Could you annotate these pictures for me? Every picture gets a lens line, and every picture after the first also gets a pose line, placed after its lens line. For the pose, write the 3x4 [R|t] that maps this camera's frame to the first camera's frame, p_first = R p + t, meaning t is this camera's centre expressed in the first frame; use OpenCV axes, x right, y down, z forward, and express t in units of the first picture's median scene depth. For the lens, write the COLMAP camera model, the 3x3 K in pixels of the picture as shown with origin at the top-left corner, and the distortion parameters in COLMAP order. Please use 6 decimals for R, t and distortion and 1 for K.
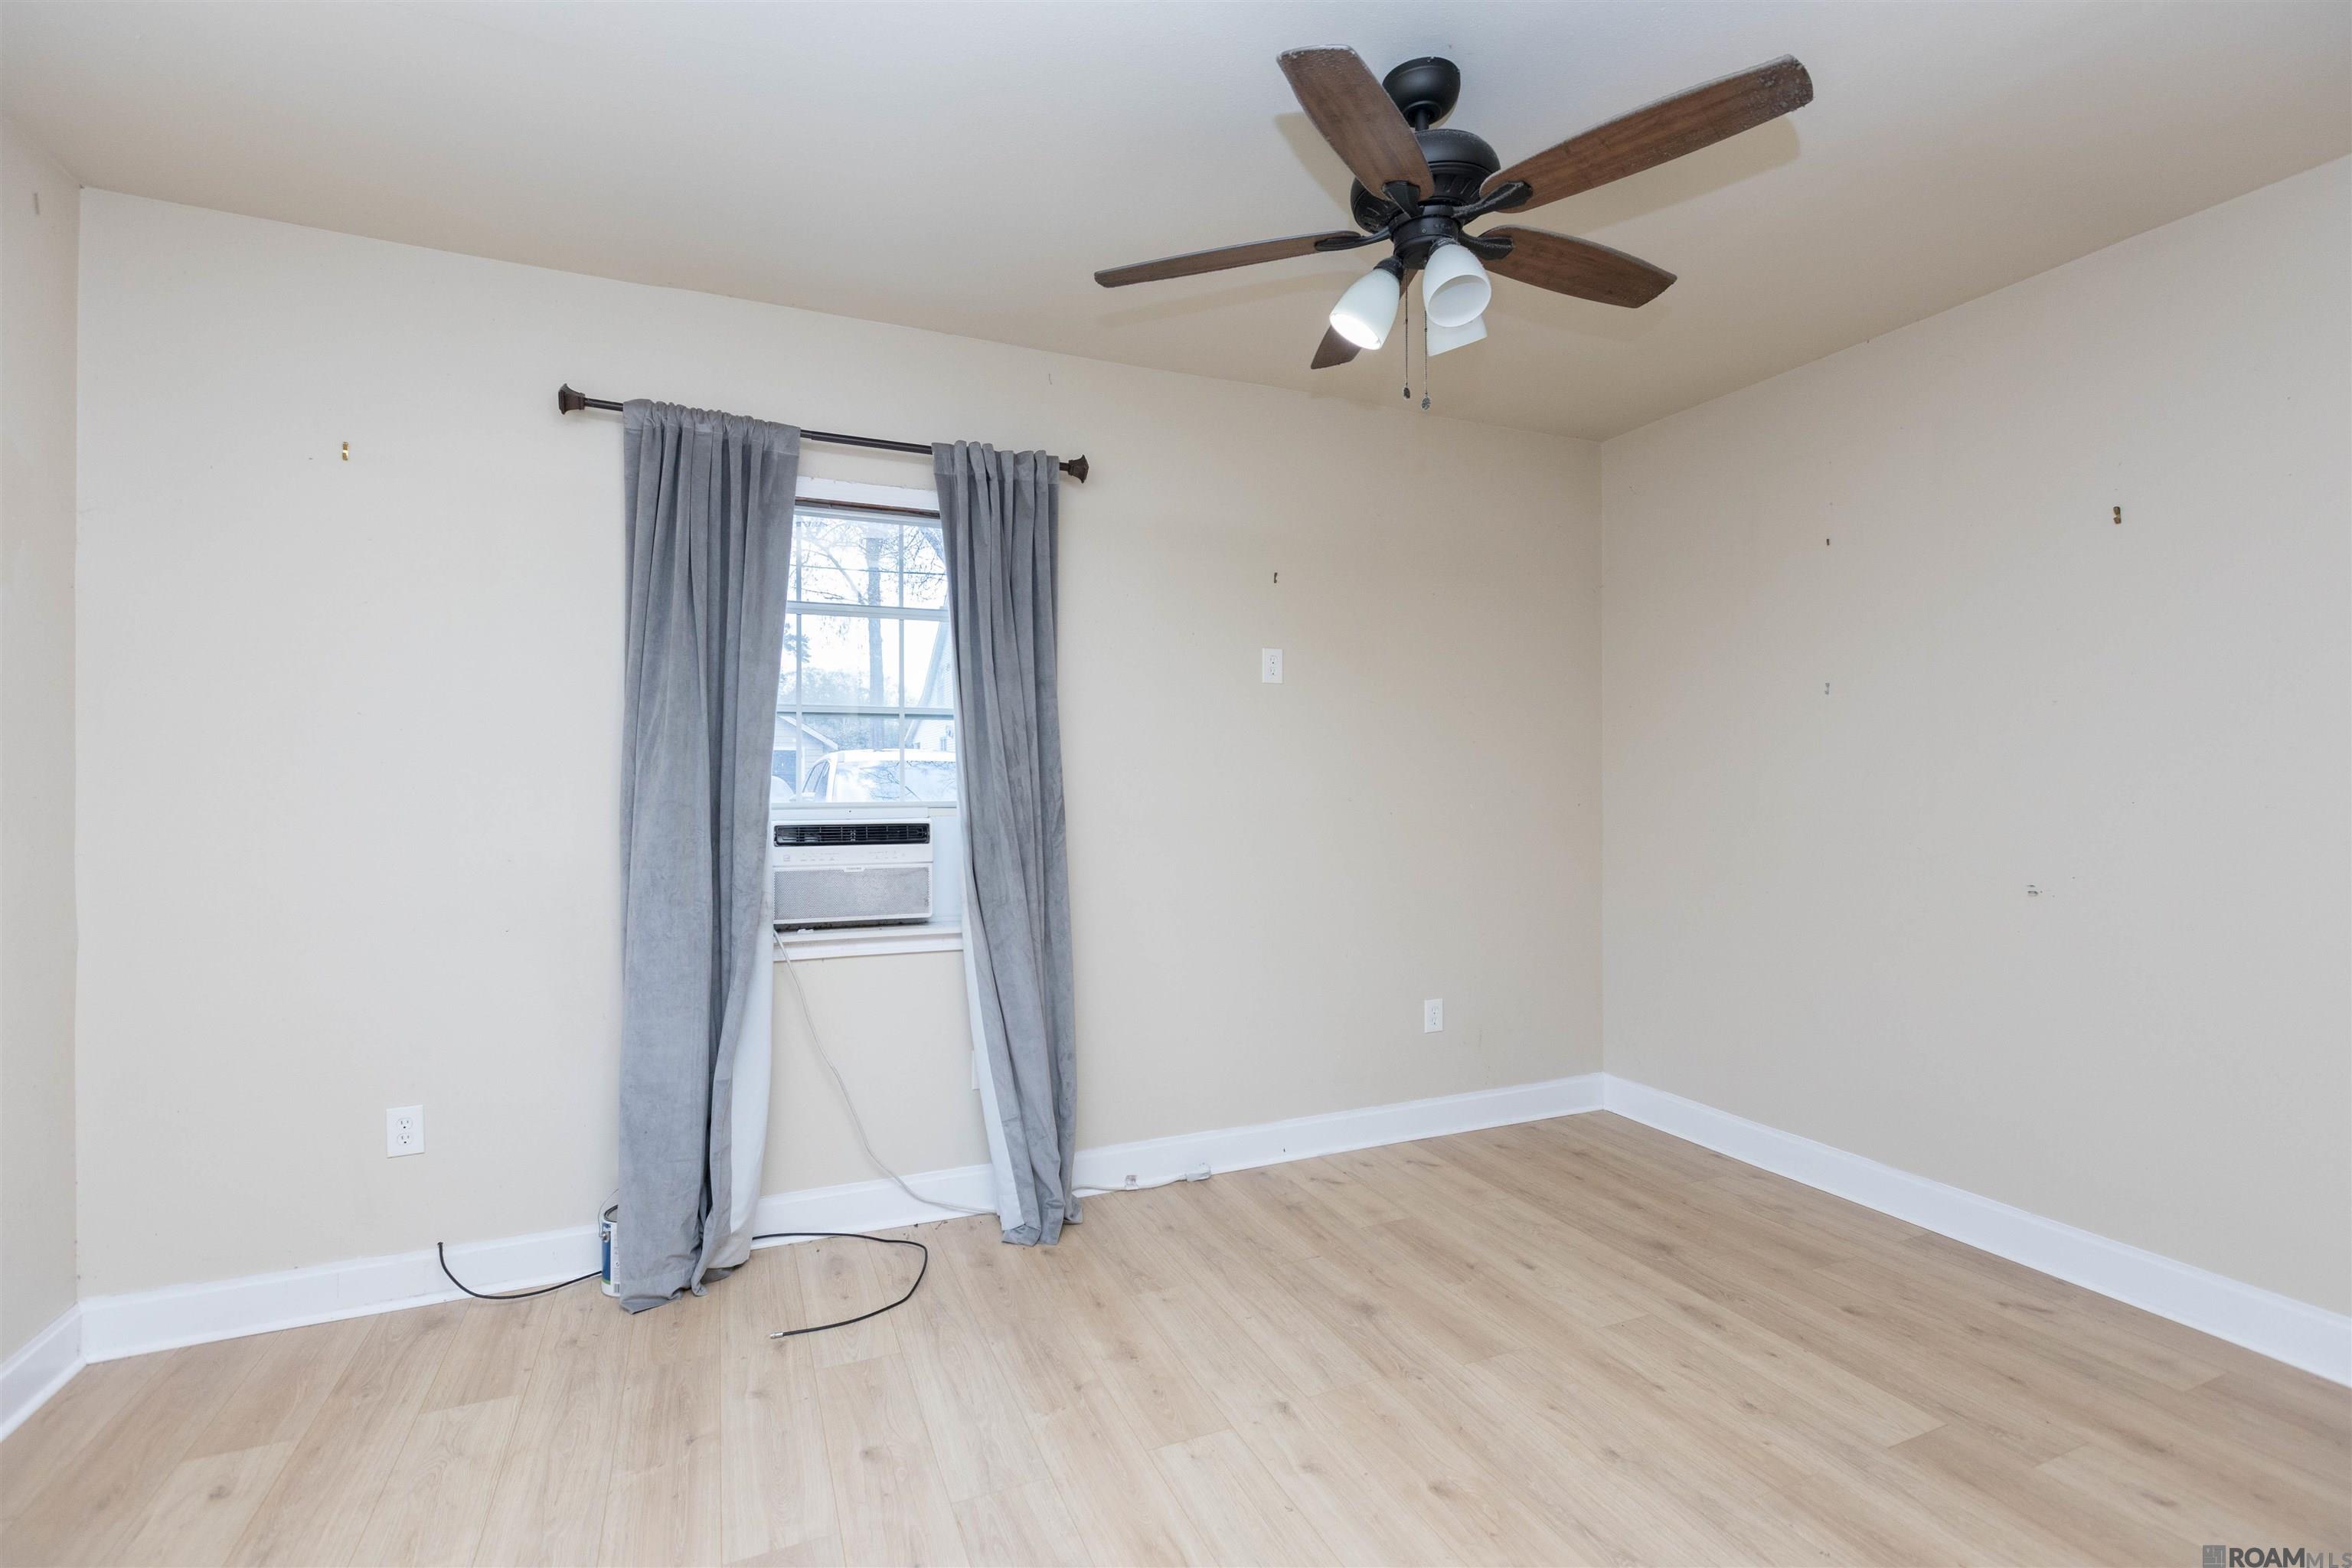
lens RADIAL K [[1047.8, 0, 1166.7], [0, 1047.8, 805.1], [0, 0, 1]] dist [0.002247, -0.000766]
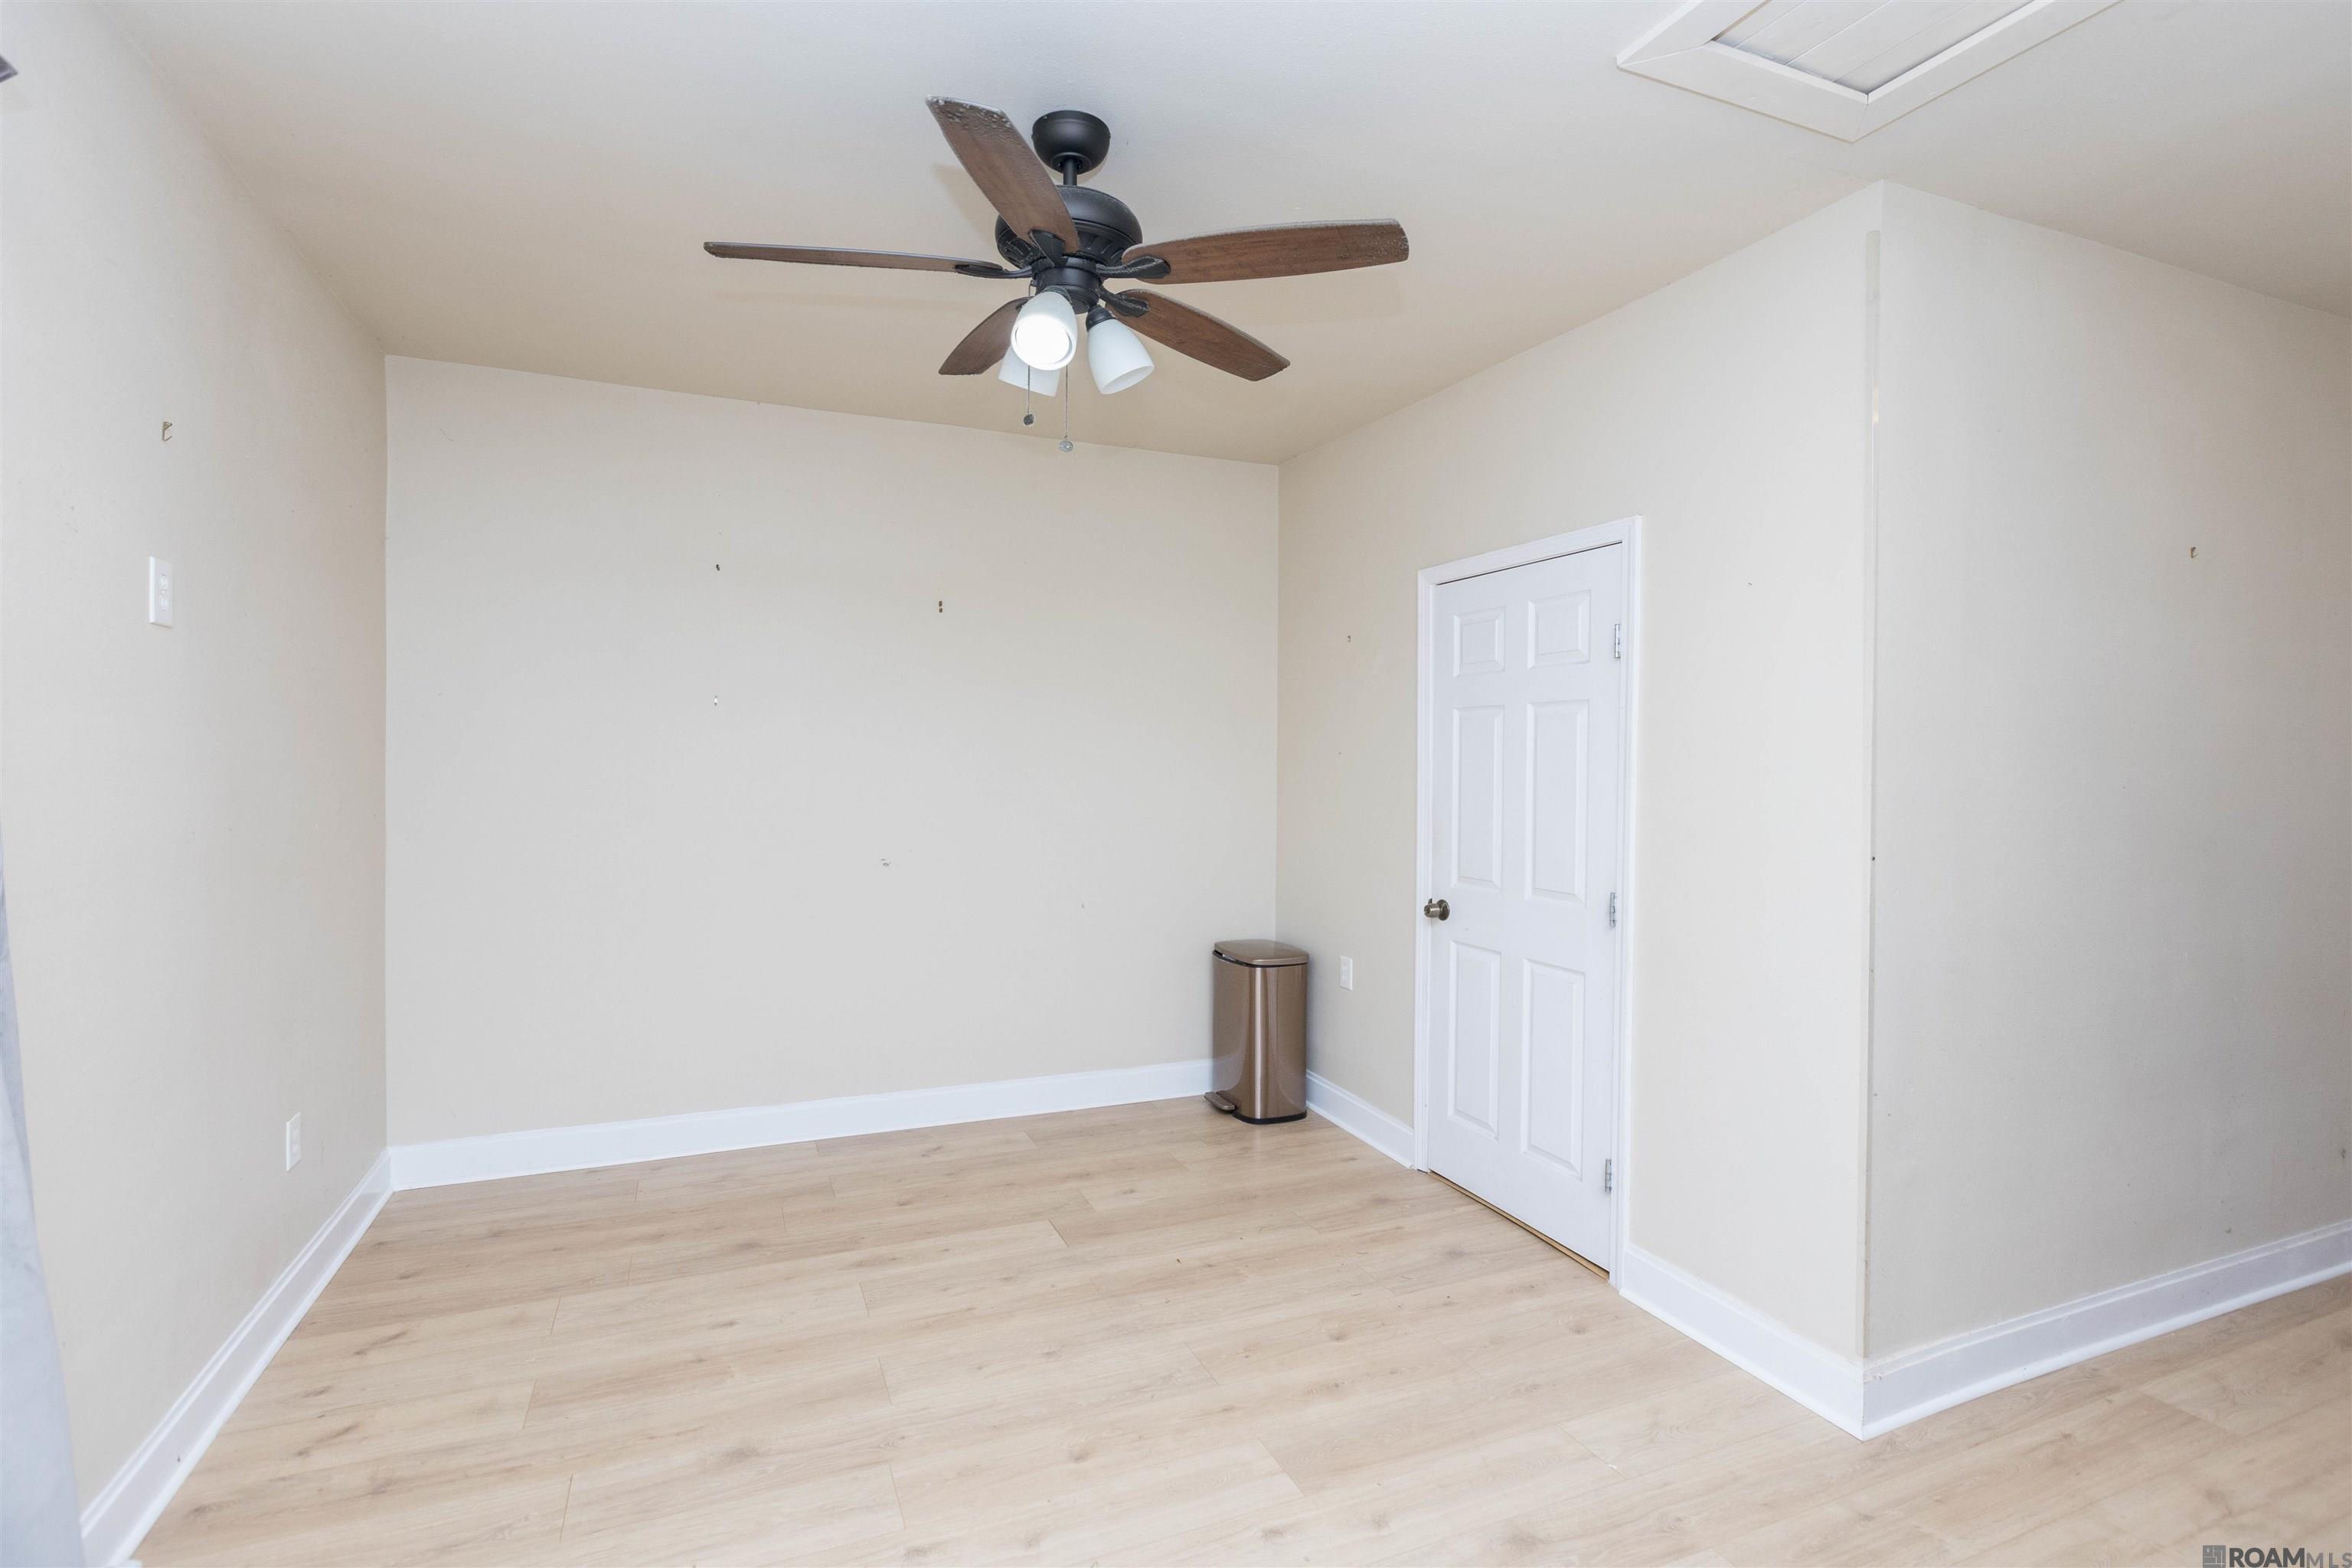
lens RADIAL K [[1047.8, 0, 1188.8], [0, 1047.8, 776.8], [0, 0, 1]] dist [0.002247, -0.000766]
pose [[0.023725, -0.015044, 0.999605, -0.549953], [0.015623, 0.999770, 0.014676, -0.037368], [-0.999596, 0.015269, 0.023955, 0.590208]]
